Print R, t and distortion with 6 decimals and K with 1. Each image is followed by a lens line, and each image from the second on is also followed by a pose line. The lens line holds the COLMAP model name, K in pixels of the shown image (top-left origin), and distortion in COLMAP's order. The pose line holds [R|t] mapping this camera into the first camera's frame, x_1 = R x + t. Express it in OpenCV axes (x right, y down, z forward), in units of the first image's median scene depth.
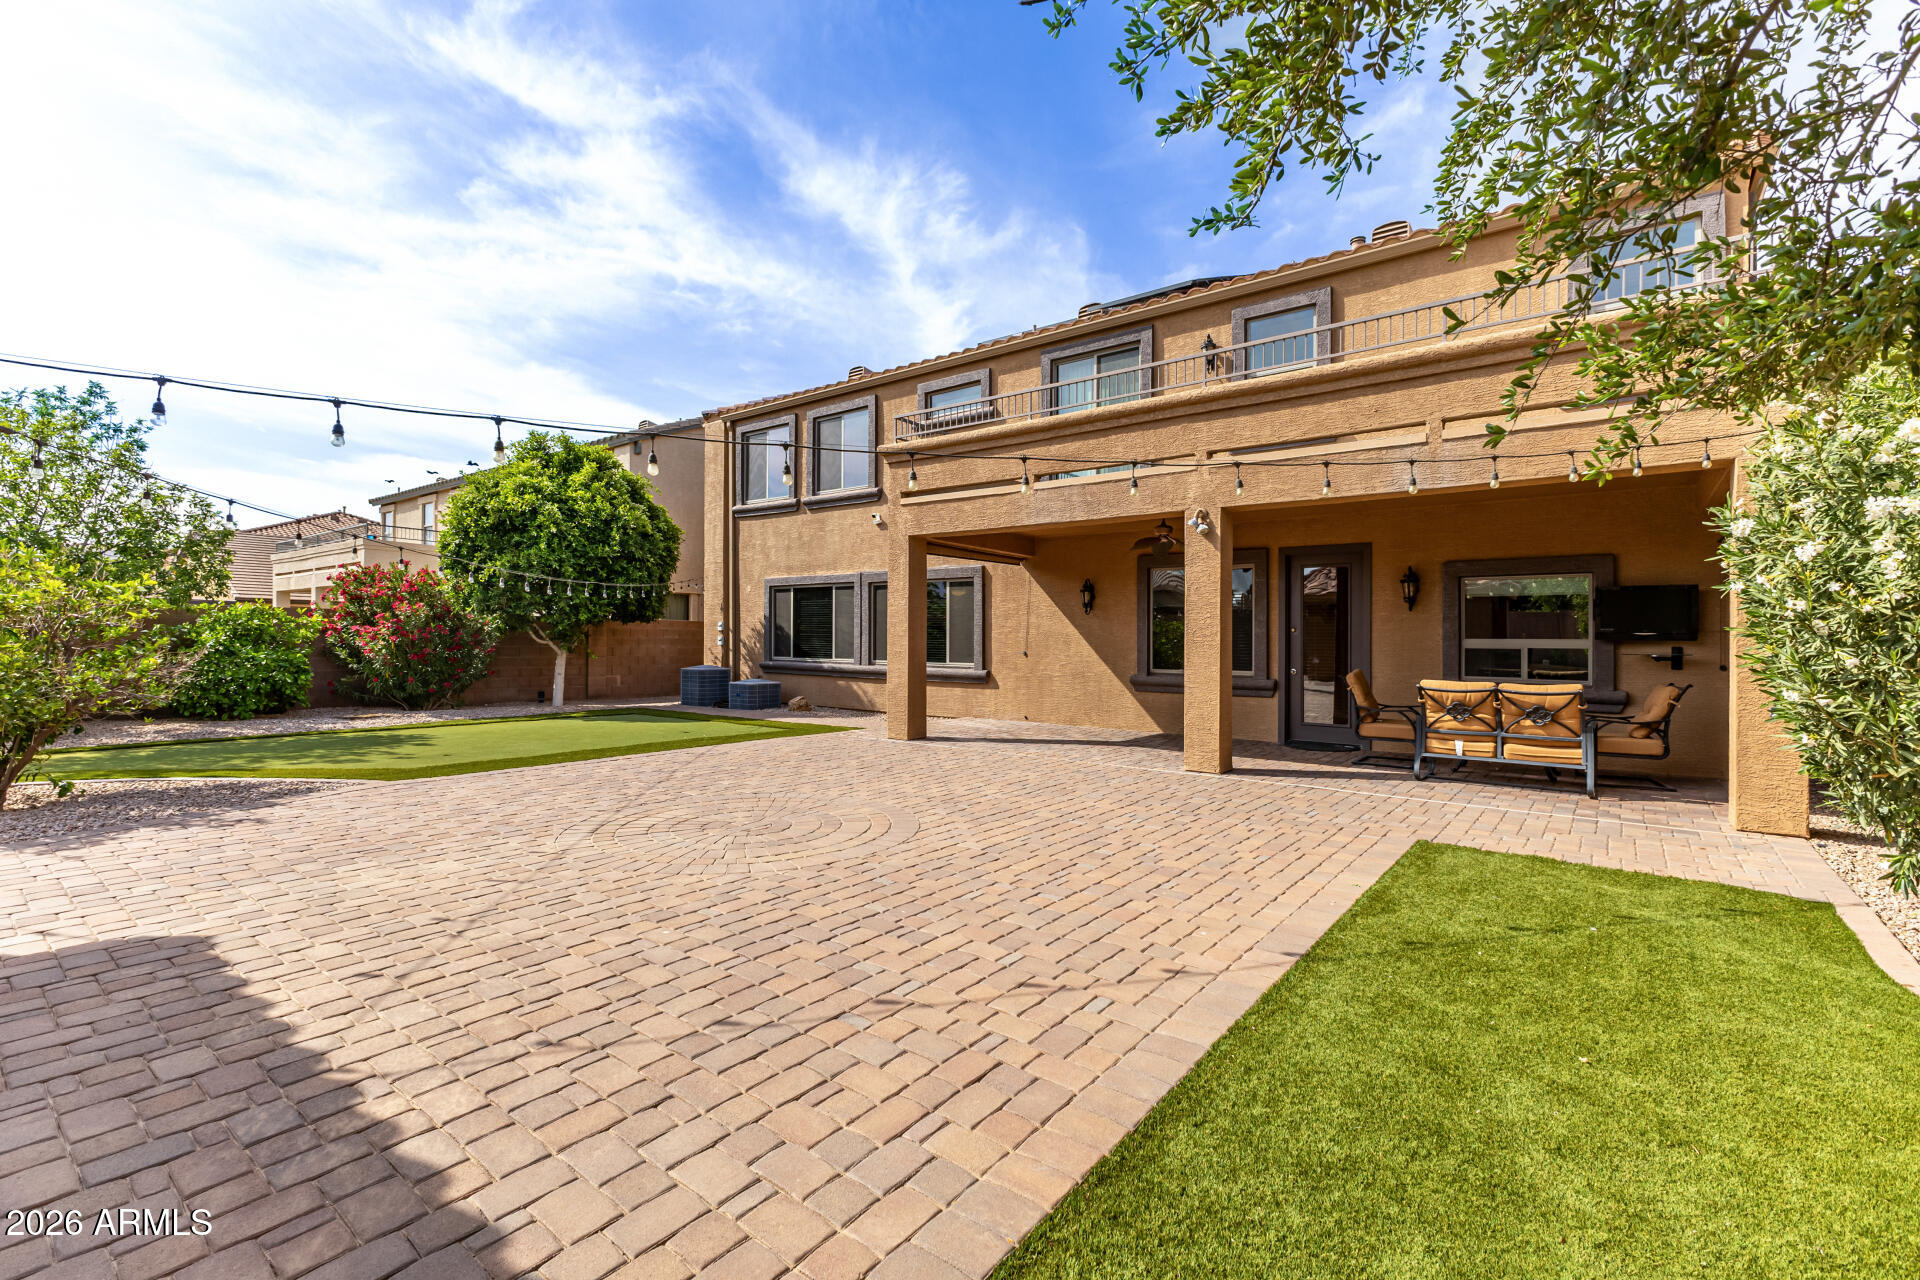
lens RADIAL K [[851.0, 0, 963.6], [0, 851.0, 642.4], [0, 0, 1]] dist [0.016769, -0.000499]
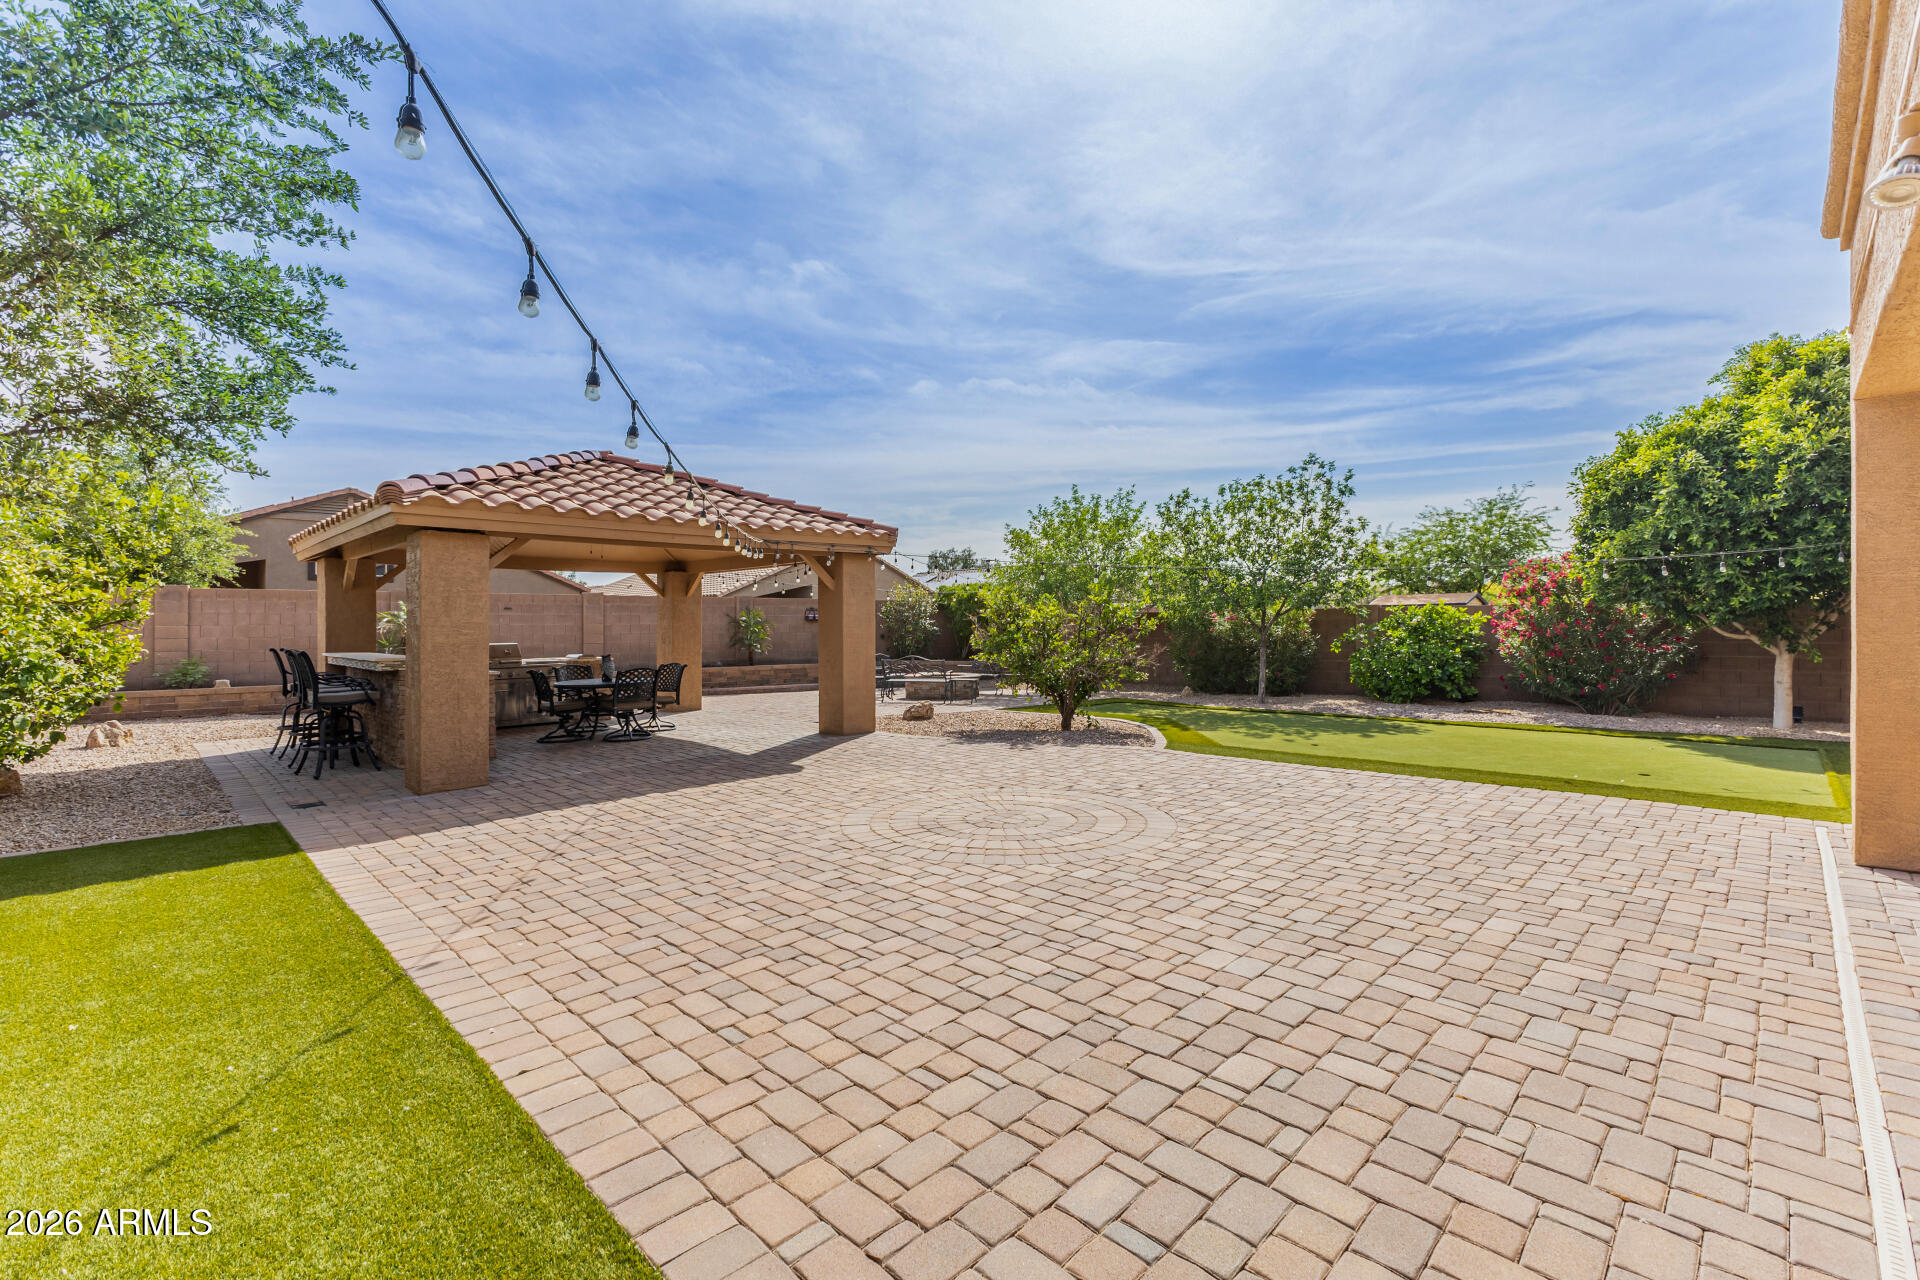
lens RADIAL K [[851.0, 0, 959.2], [0, 851.0, 625.5], [0, 0, 1]] dist [0.016769, -0.000499]
pose [[-0.142708, -0.010384, -0.989710, 0.422962], [0.002757, 0.999937, -0.010889, -0.006139], [0.989761, -0.004283, -0.142671, 0.582245]]
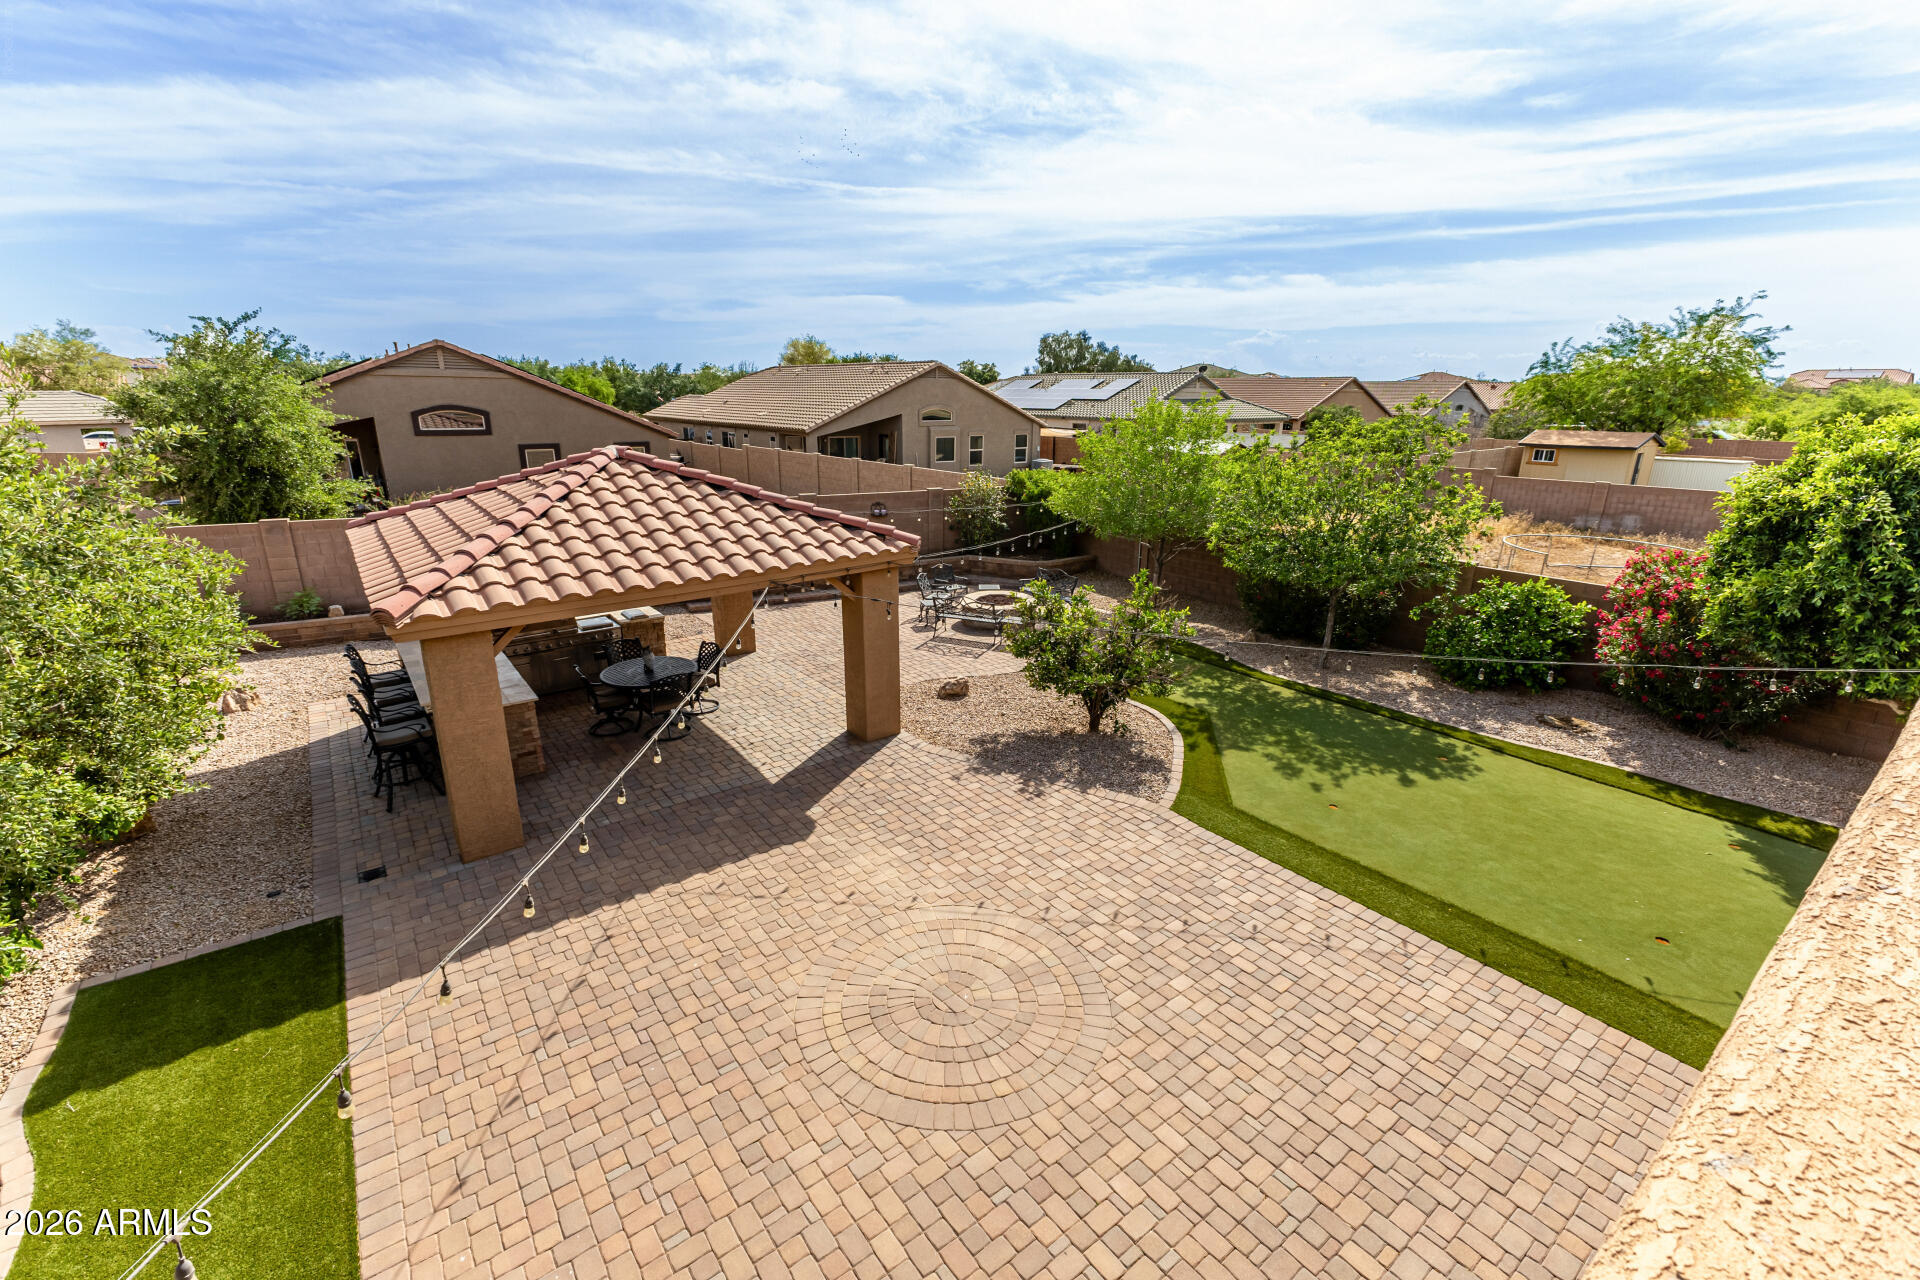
lens RADIAL K [[851.0, 0, 963.2], [0, 851.0, 642.1], [0, 0, 1]] dist [0.016769, -0.000499]
pose [[-0.272214, 0.264470, -0.925179, 0.342661], [-0.007850, 0.960845, 0.276975, -0.289166], [0.962205, 0.082659, -0.259479, 0.673435]]
